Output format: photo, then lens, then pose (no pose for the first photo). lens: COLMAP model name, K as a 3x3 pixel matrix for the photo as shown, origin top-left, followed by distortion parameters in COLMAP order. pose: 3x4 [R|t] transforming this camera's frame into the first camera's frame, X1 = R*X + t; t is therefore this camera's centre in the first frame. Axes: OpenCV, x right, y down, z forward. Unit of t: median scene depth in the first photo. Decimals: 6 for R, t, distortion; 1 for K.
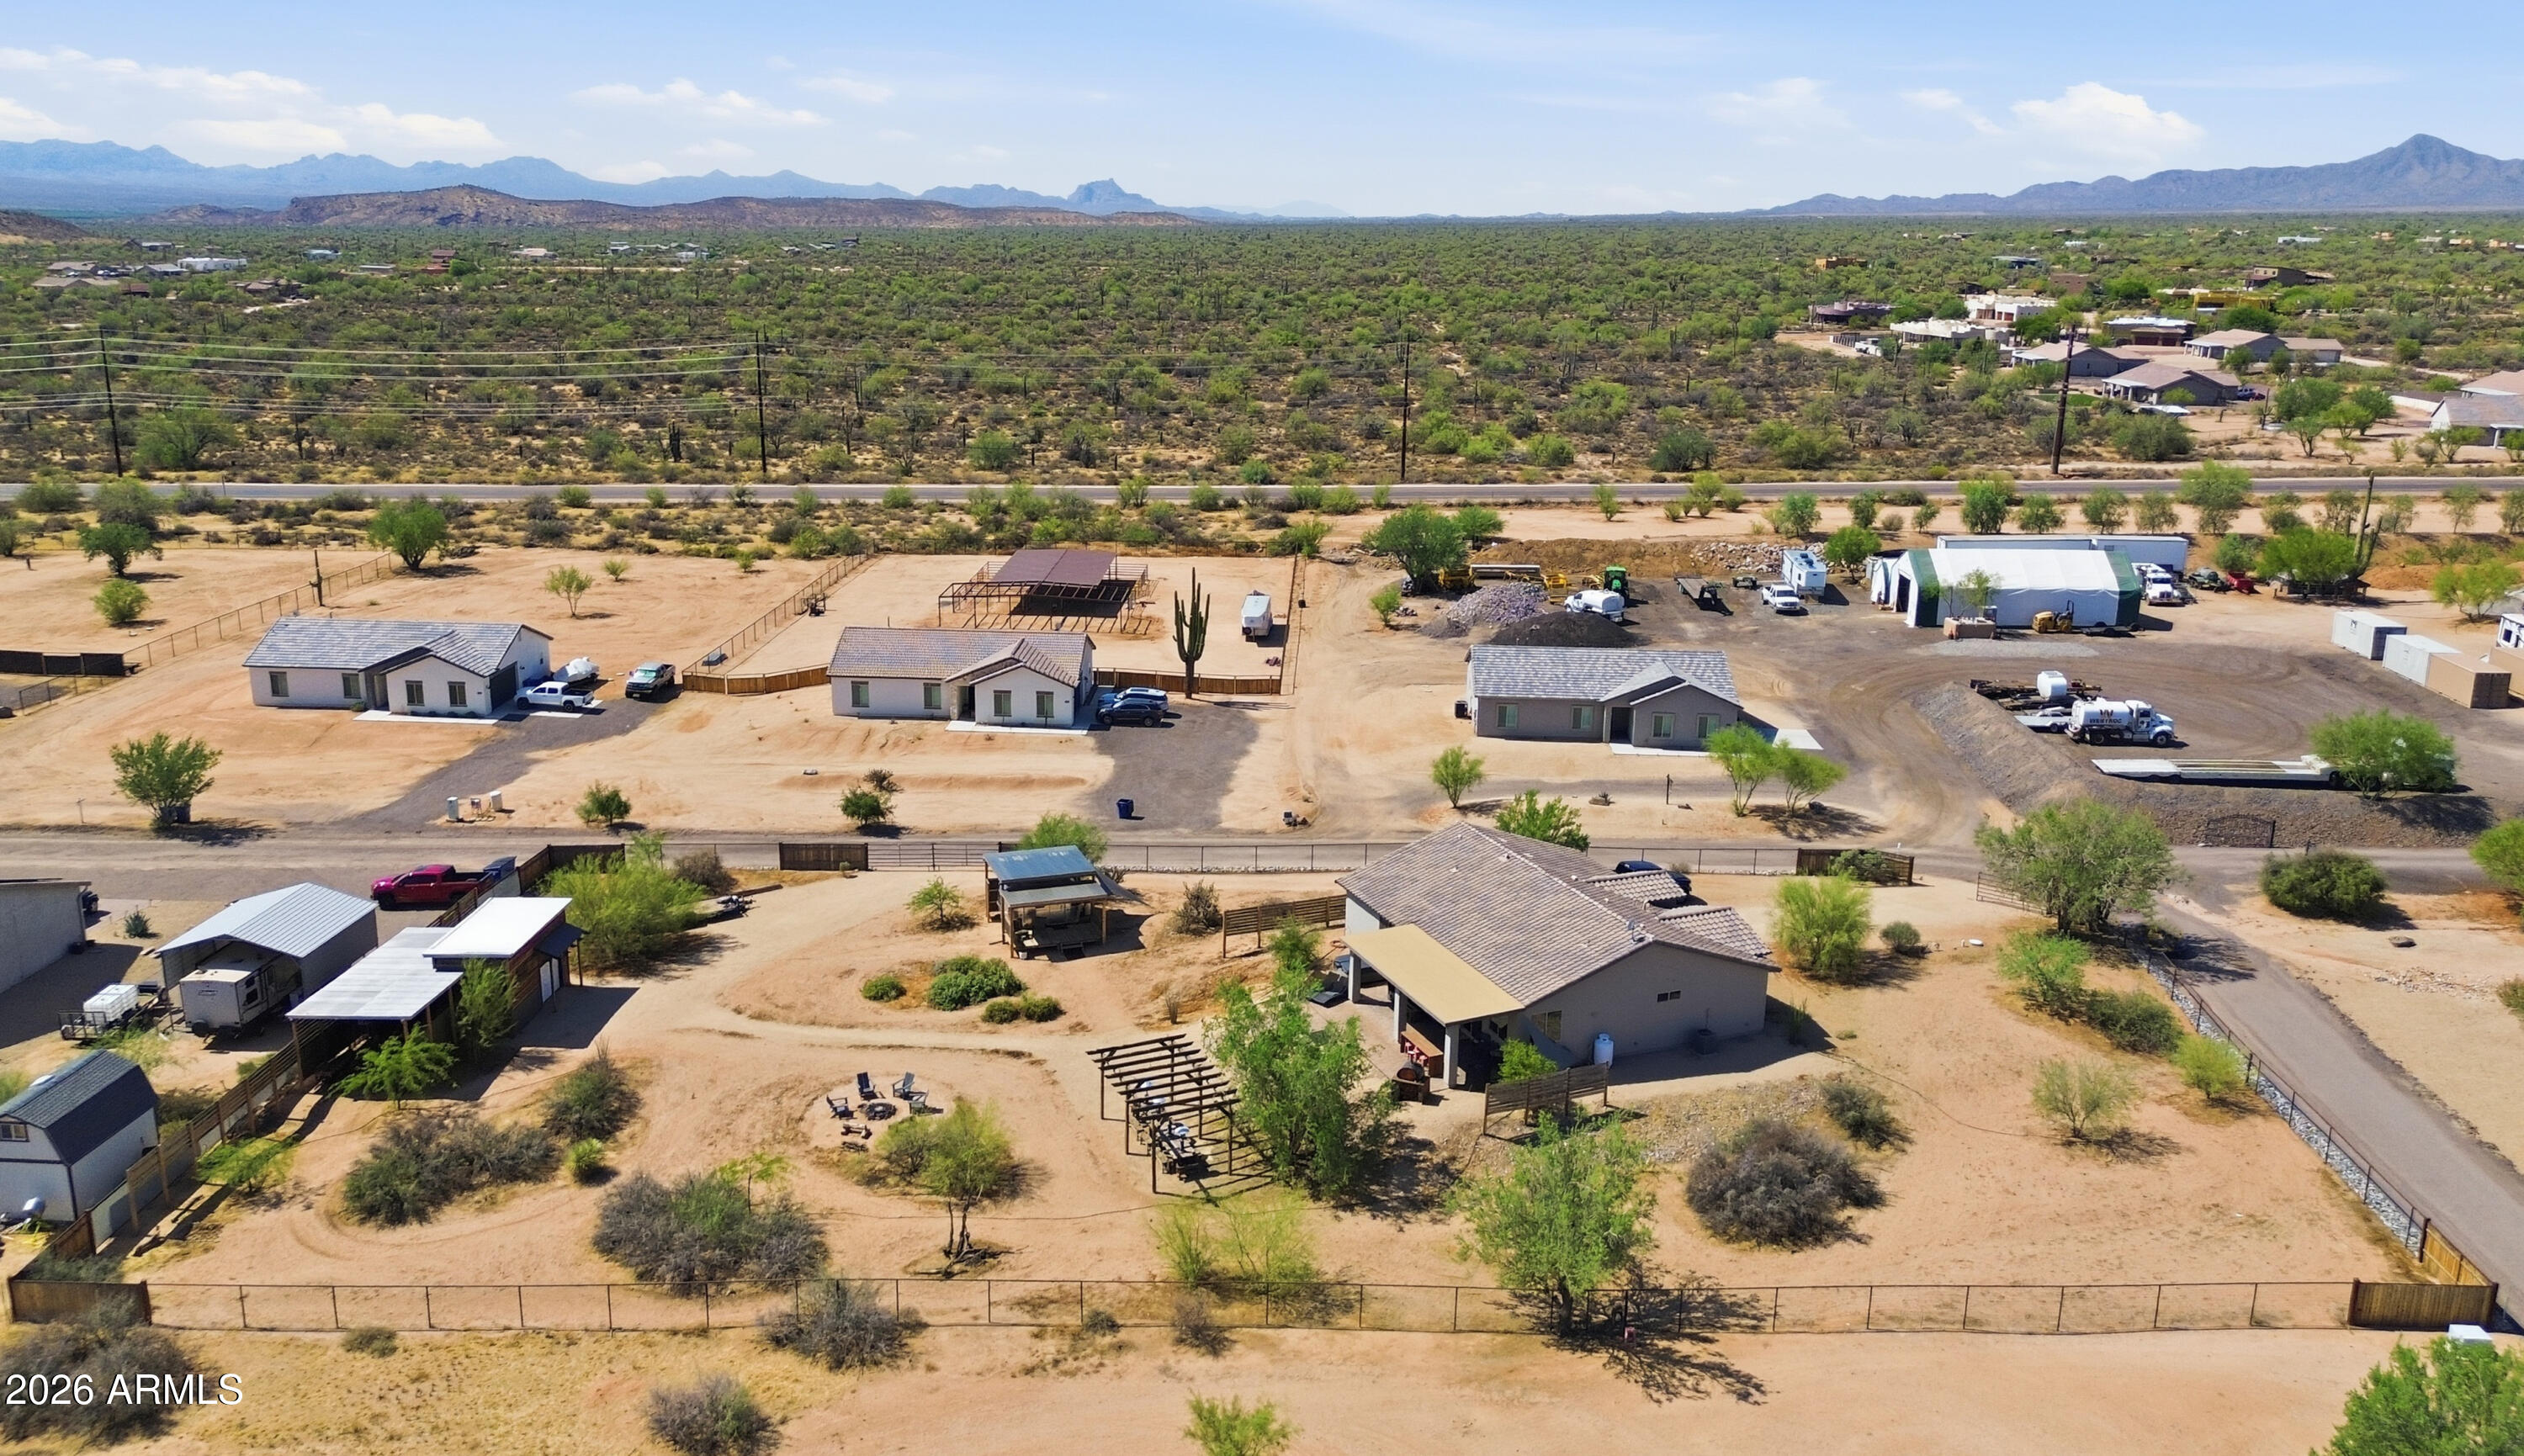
lens RADIAL K [[1917.9, 0, 1343.1], [0, 1917.9, 732.8], [0, 0, 1]] dist [0.084037, -0.091898]
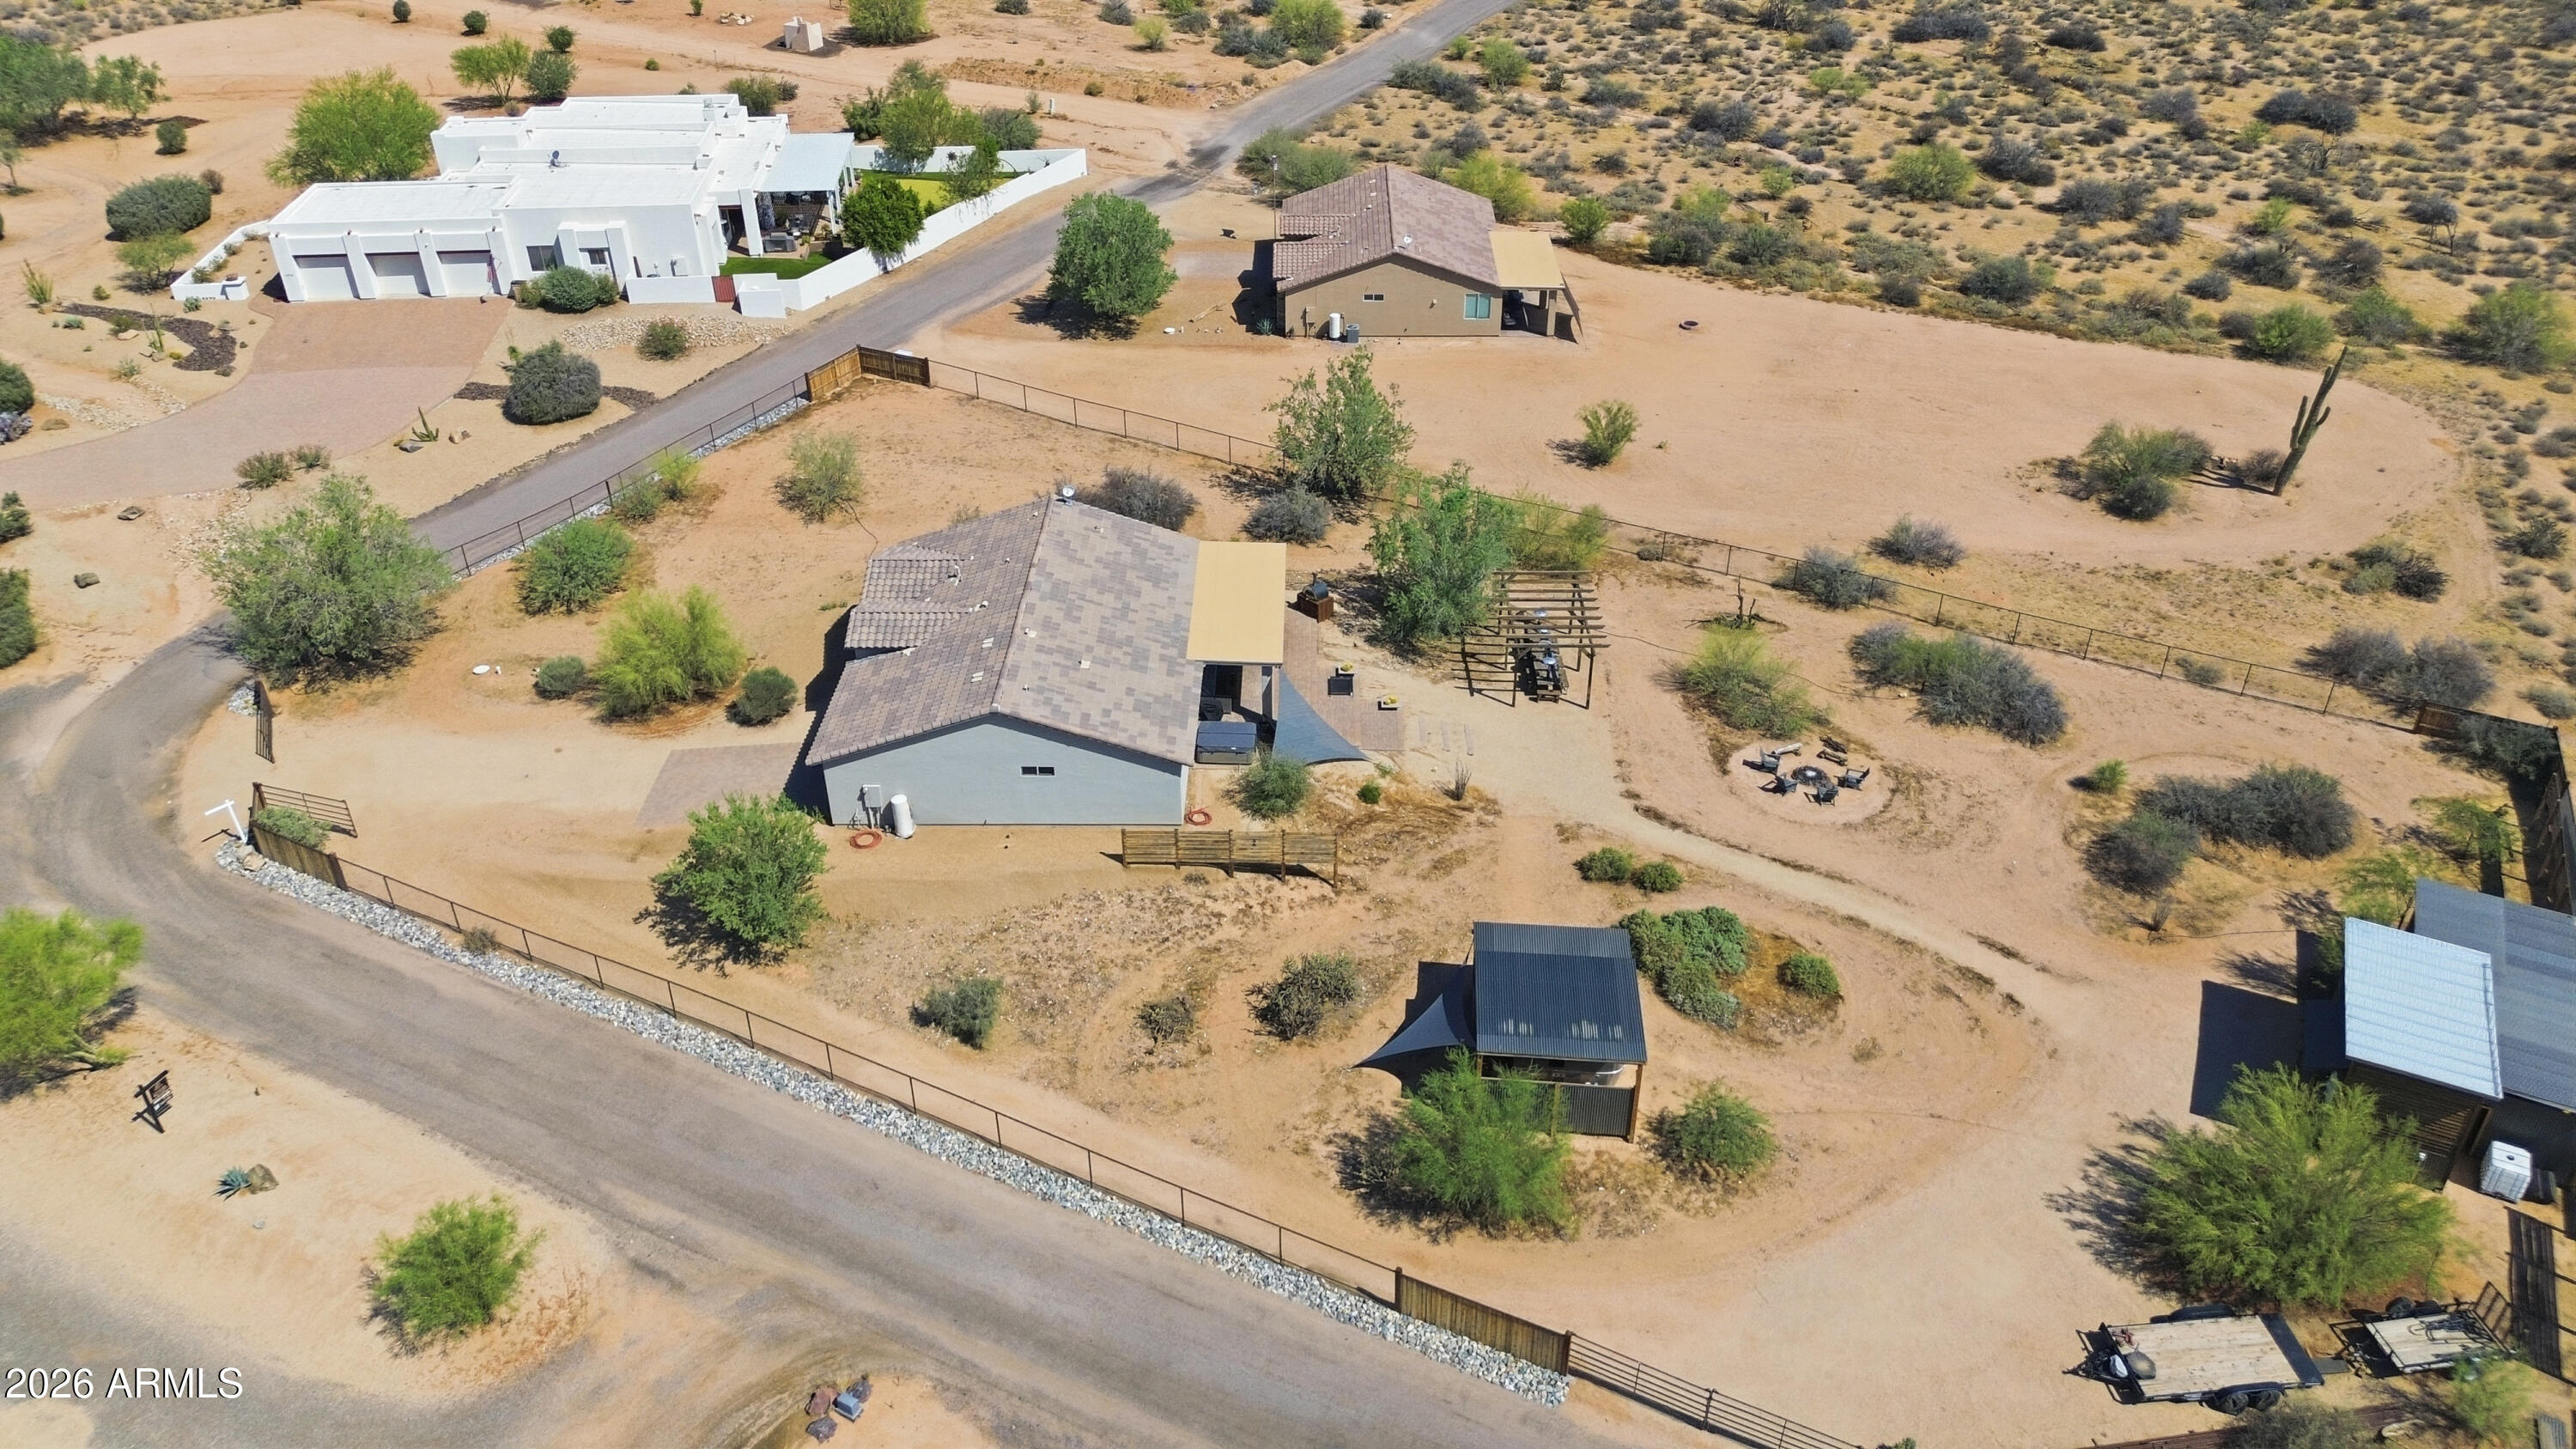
lens RADIAL K [[1860.3, 0, 1288.0], [0, 1860.3, 724.5], [0, 0, 1]] dist [0.080018, -0.091517]
pose [[-0.899348, -0.250932, 0.358058, -0.267754], [0.096968, 0.684056, 0.722956, -0.409882], [-0.426345, 0.684909, -0.590872, 1.317651]]
